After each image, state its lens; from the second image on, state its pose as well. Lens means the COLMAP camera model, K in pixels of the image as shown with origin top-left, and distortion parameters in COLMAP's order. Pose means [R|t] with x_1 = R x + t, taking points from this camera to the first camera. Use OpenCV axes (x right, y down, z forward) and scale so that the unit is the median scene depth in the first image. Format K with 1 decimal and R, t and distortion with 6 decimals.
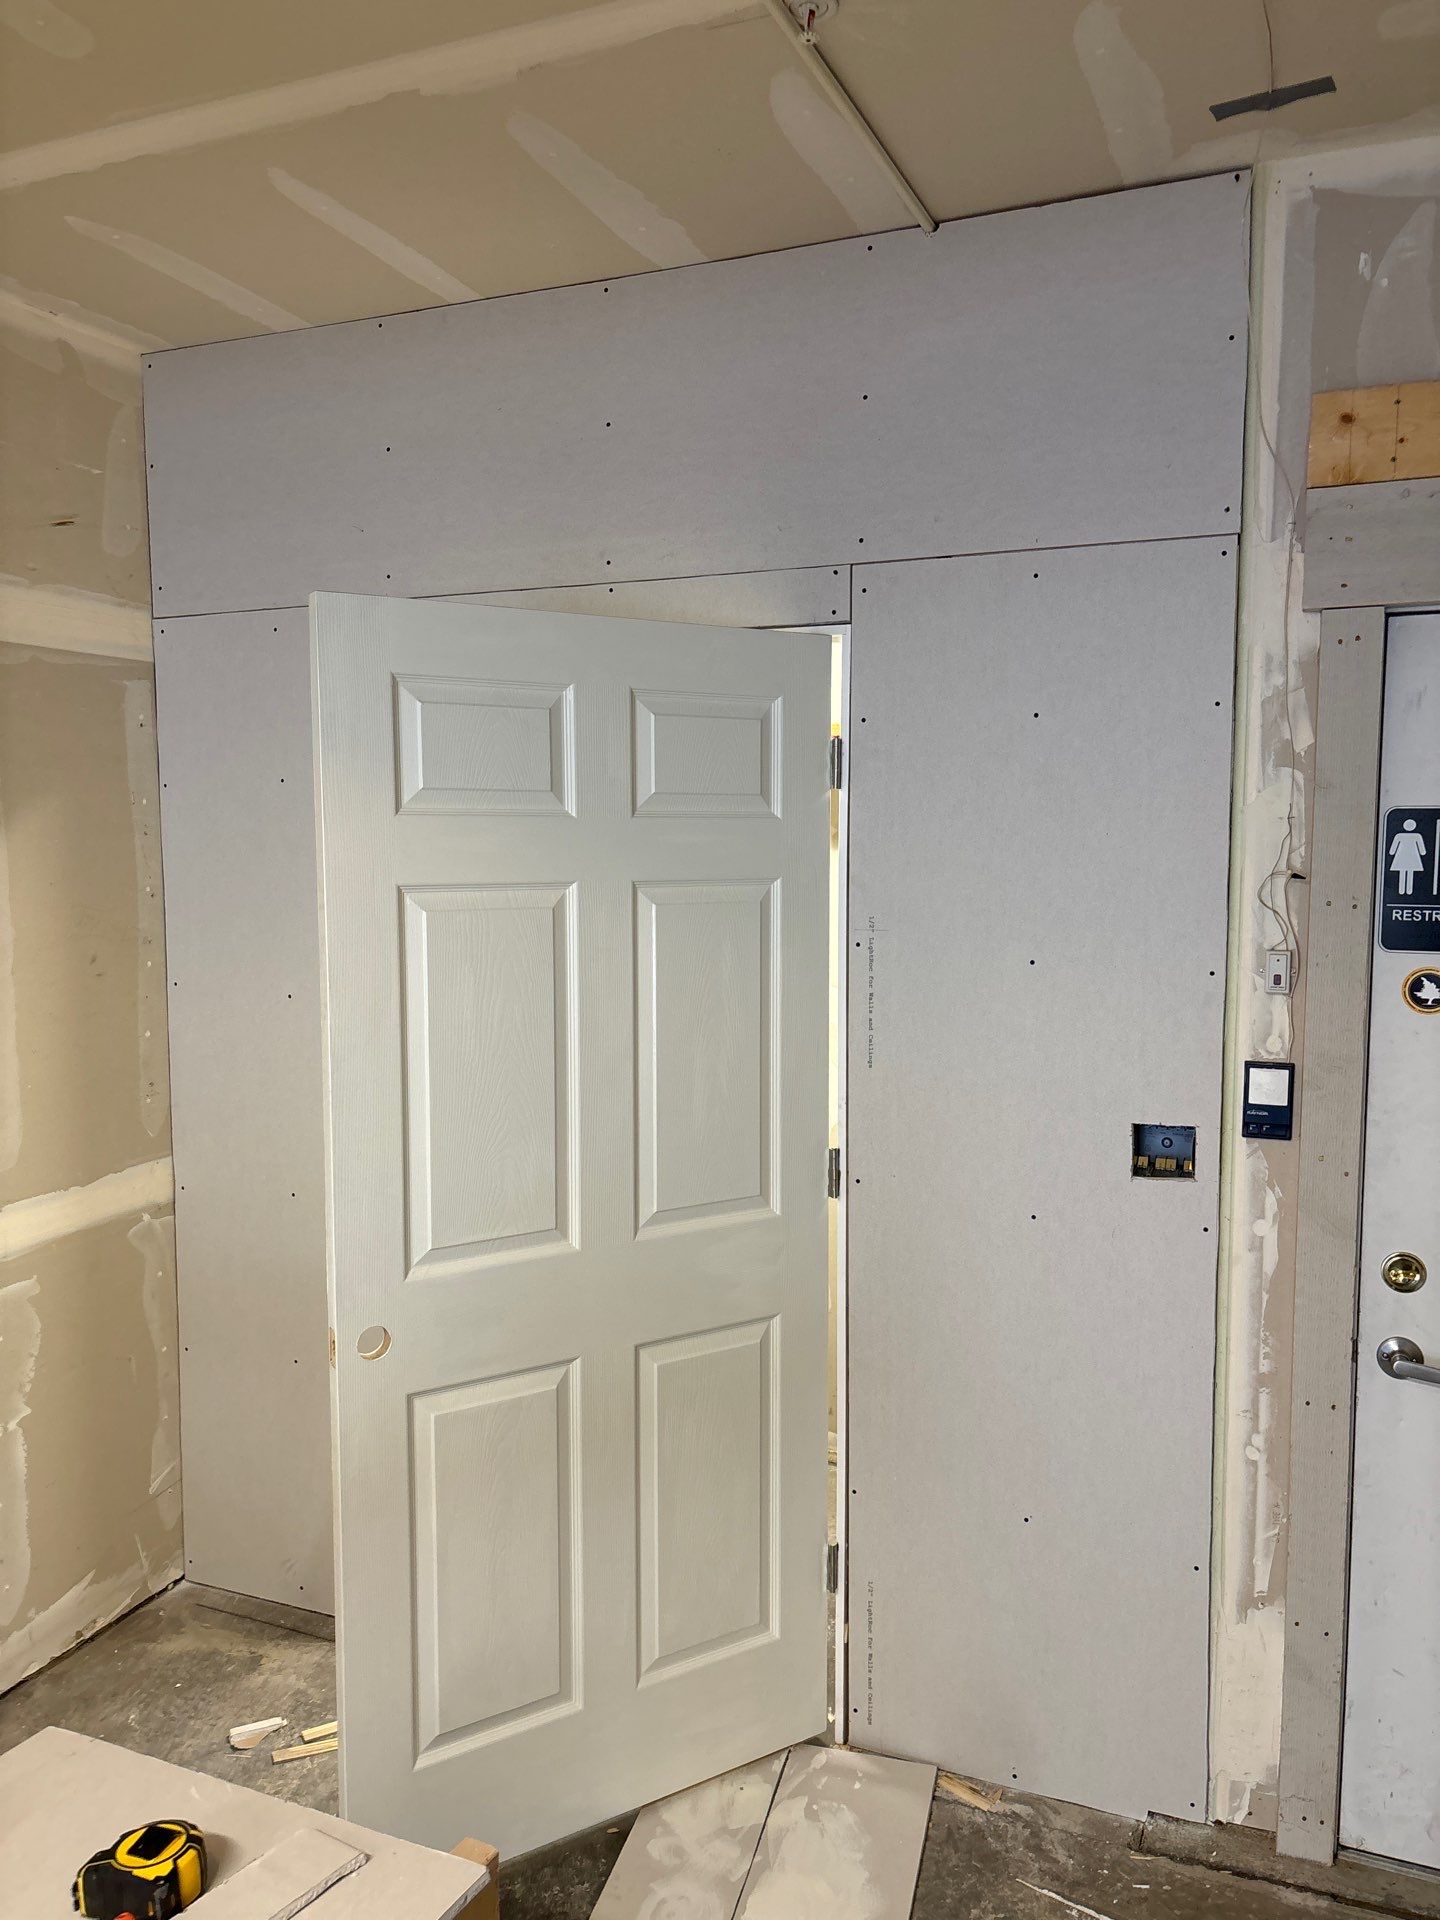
lens RADIAL K [[1453.3, 0, 718.8], [0, 1453.3, 958.0], [0, 0, 1]] dist [0.006690, -0.025191]
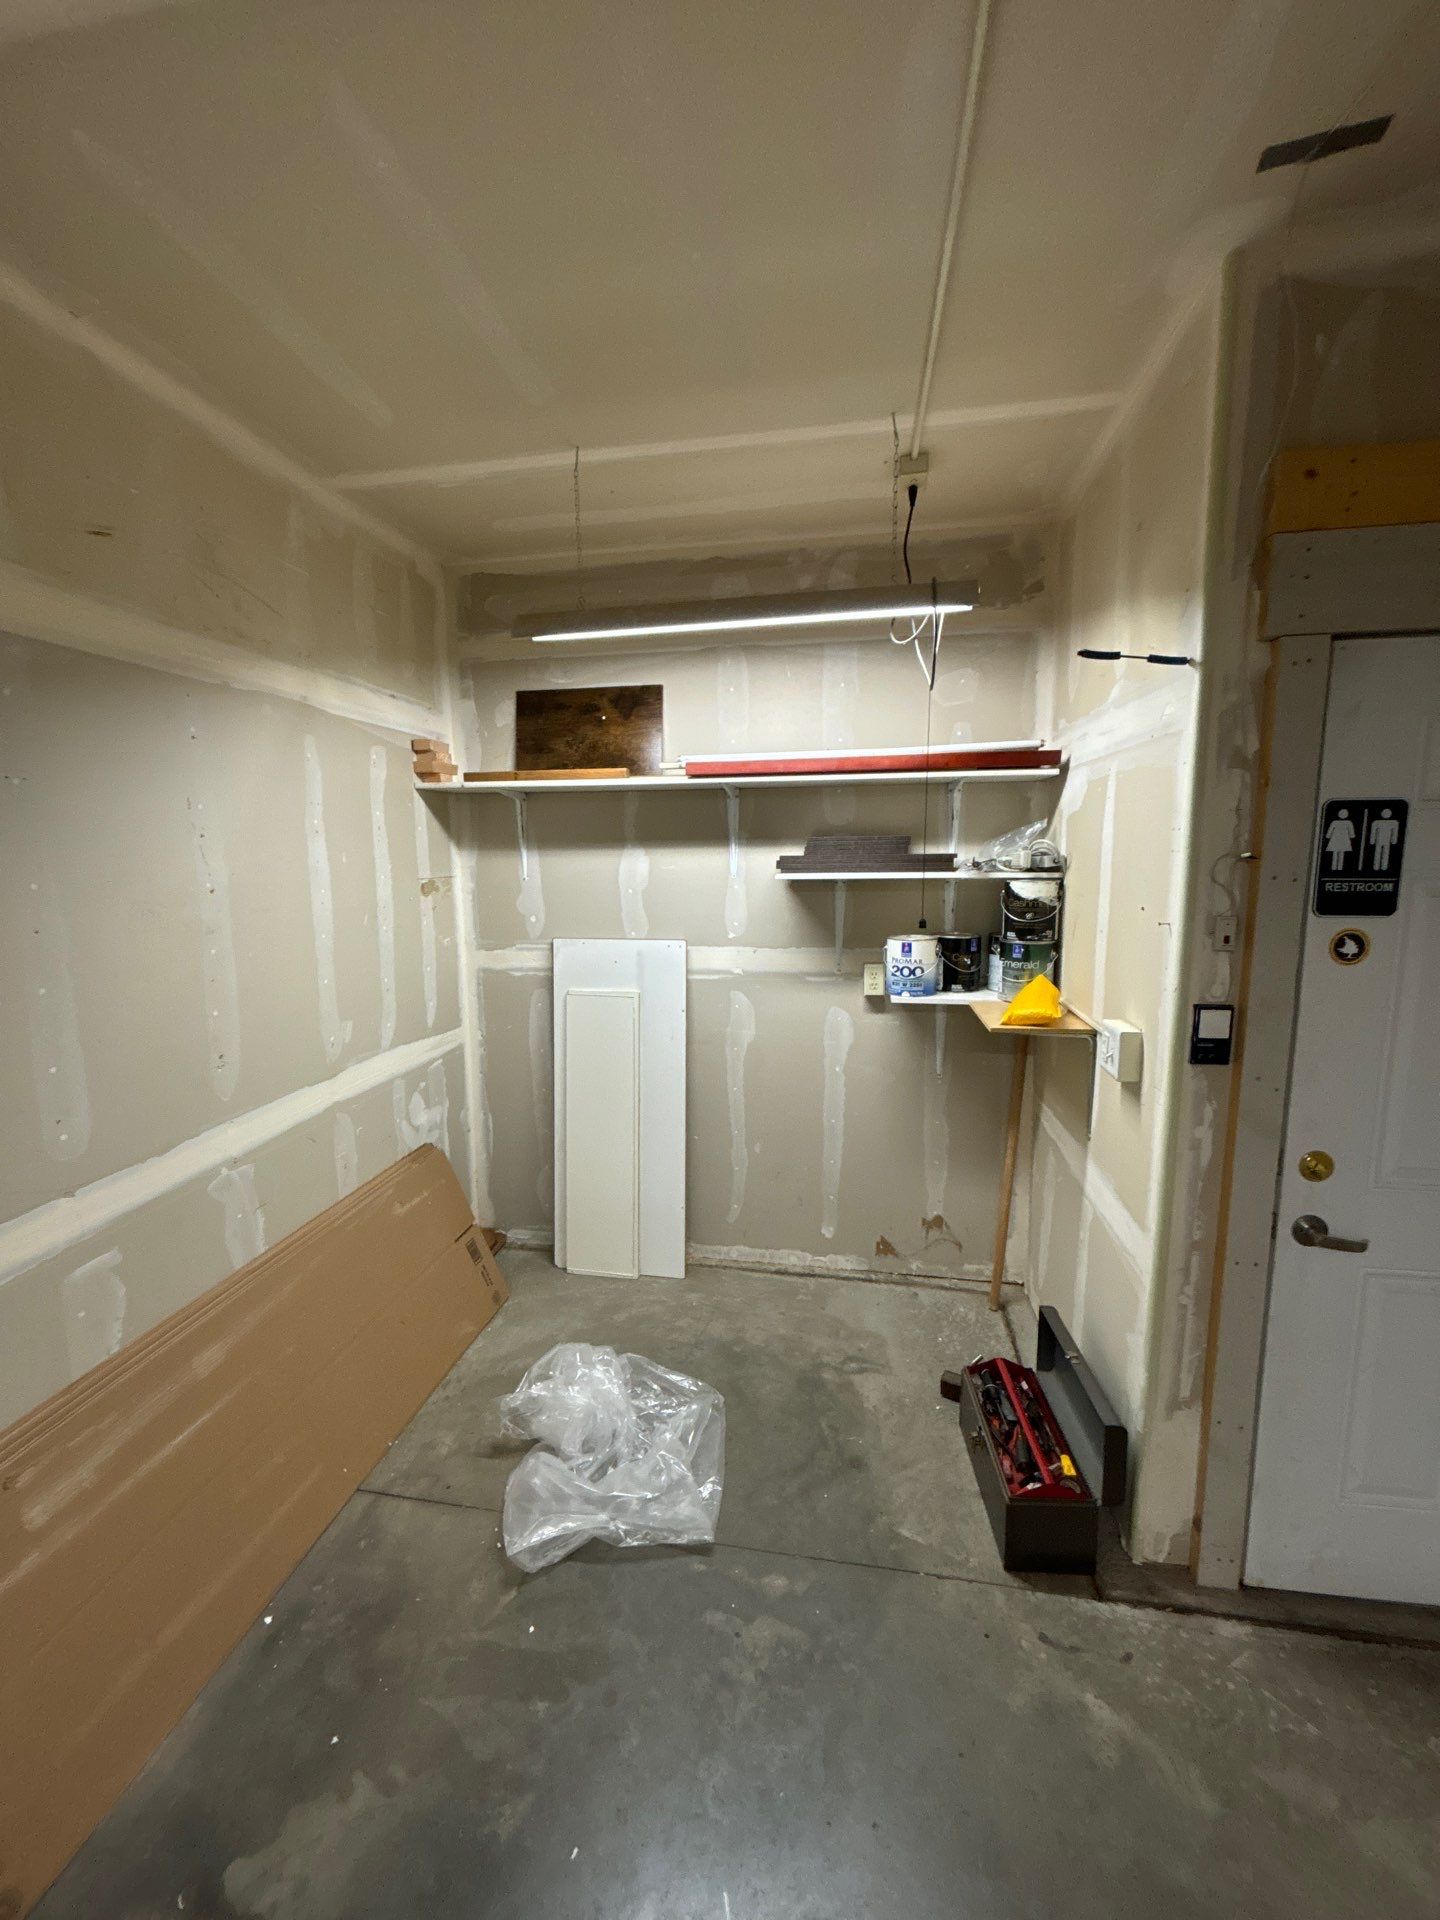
lens RADIAL K [[757.8, 0, 717.4], [0, 757.8, 955.3], [0, 0, 1]] dist [-0.009053, -0.000286]
pose [[0.974563, -0.038676, 0.220753, -0.184743], [0.027179, 0.998123, 0.054882, -0.019135], [-0.222461, -0.047486, 0.973785, 0.451280]]
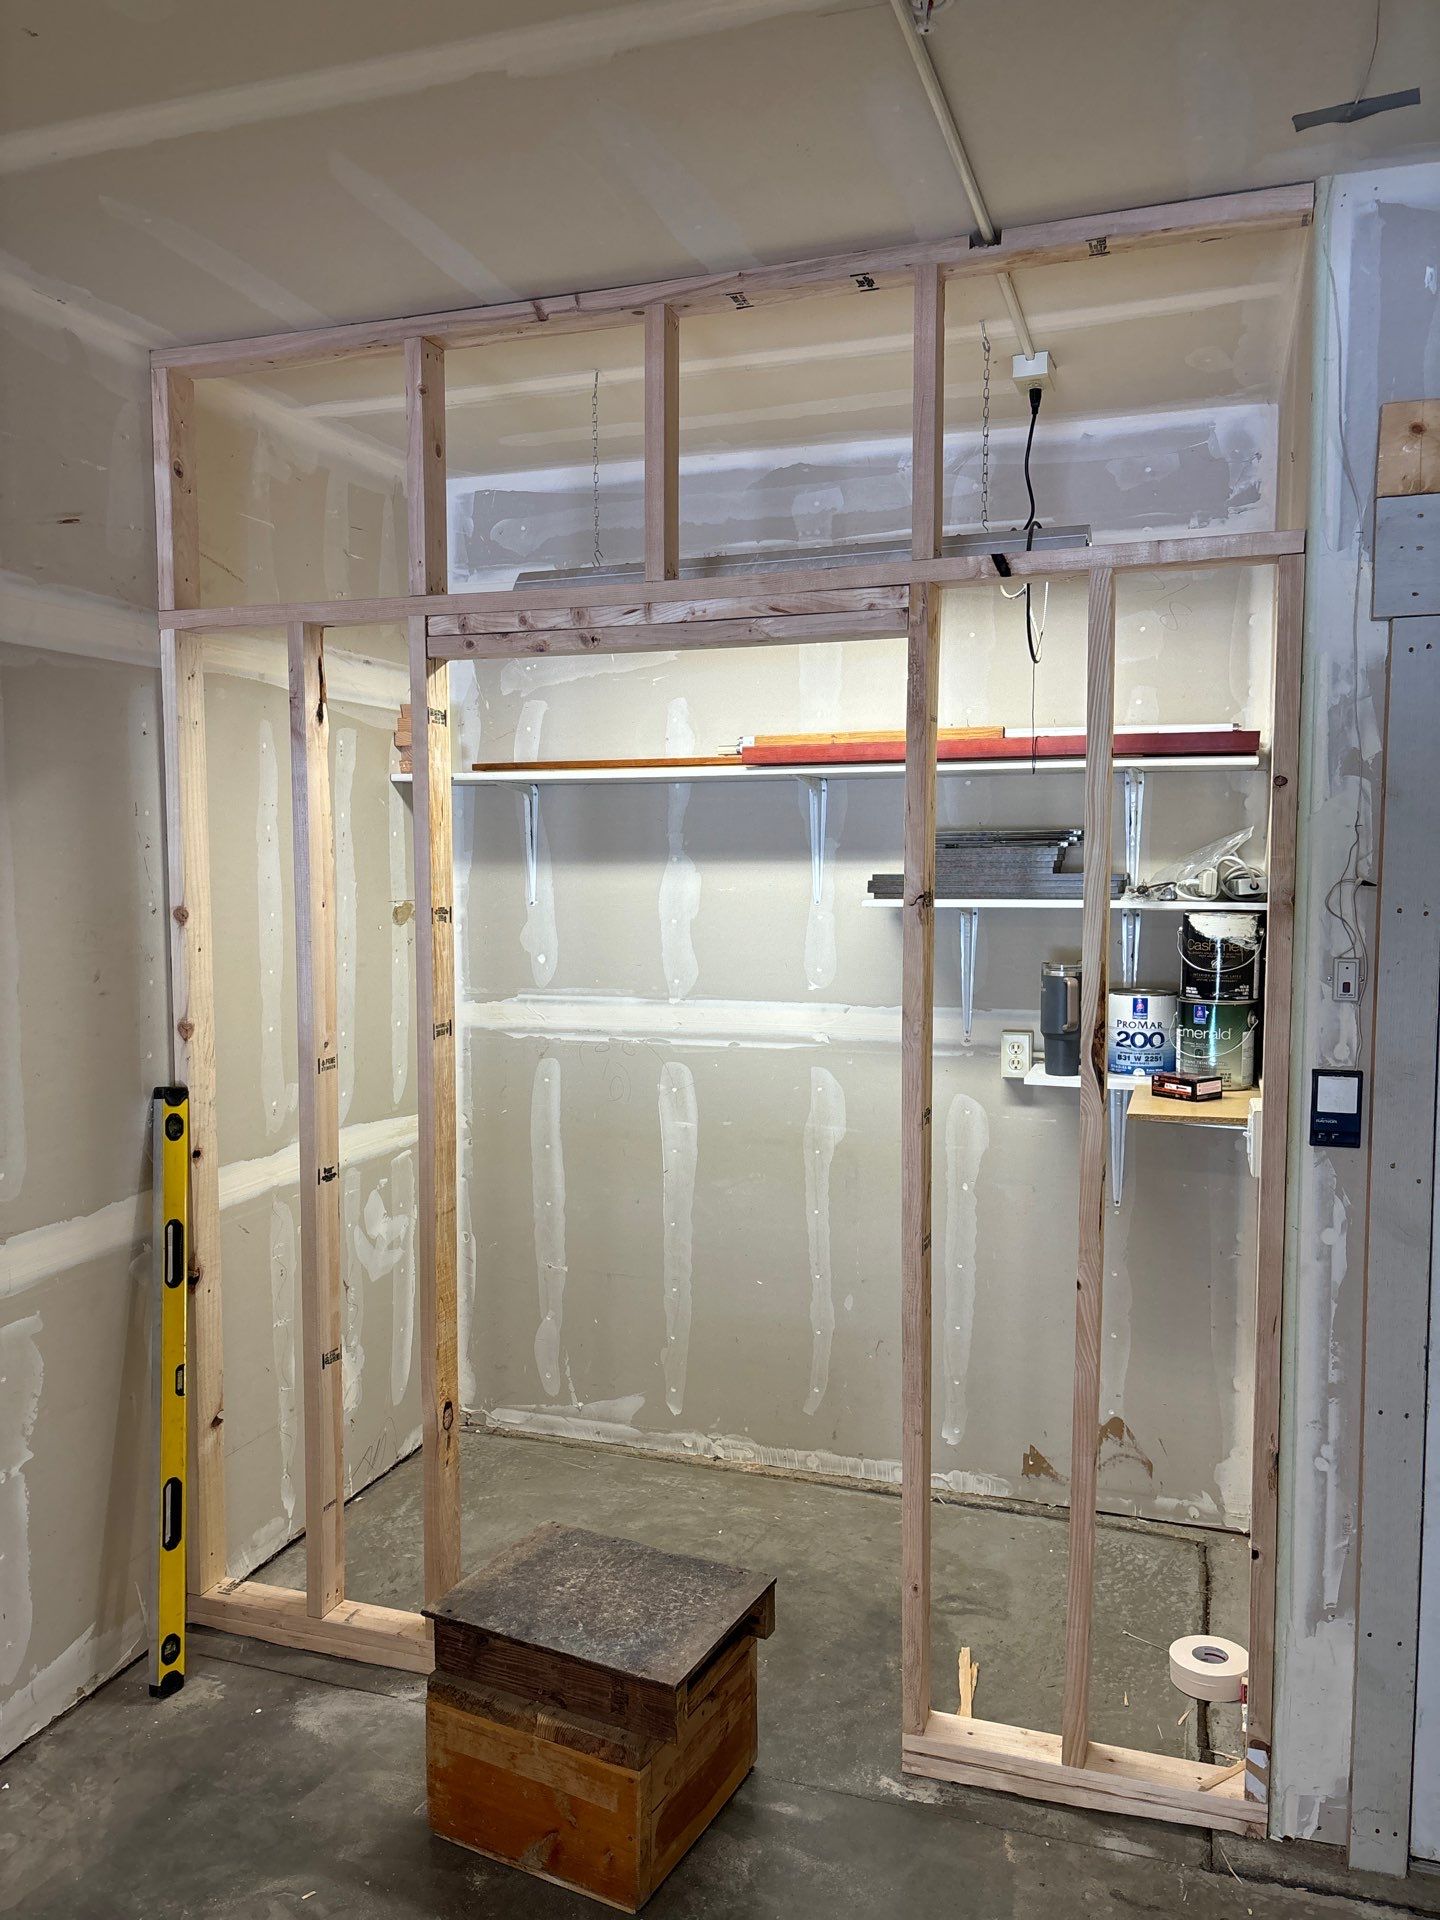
lens RADIAL K [[1453.3, 0, 715.2], [0, 1453.3, 960.1], [0, 0, 1]] dist [0.006690, -0.025191]
pose [[0.997941, -0.005604, 0.063899, -0.110215], [0.006518, 0.999879, -0.014104, 0.007233], [-0.063812, 0.014492, 0.997857, 0.029195]]
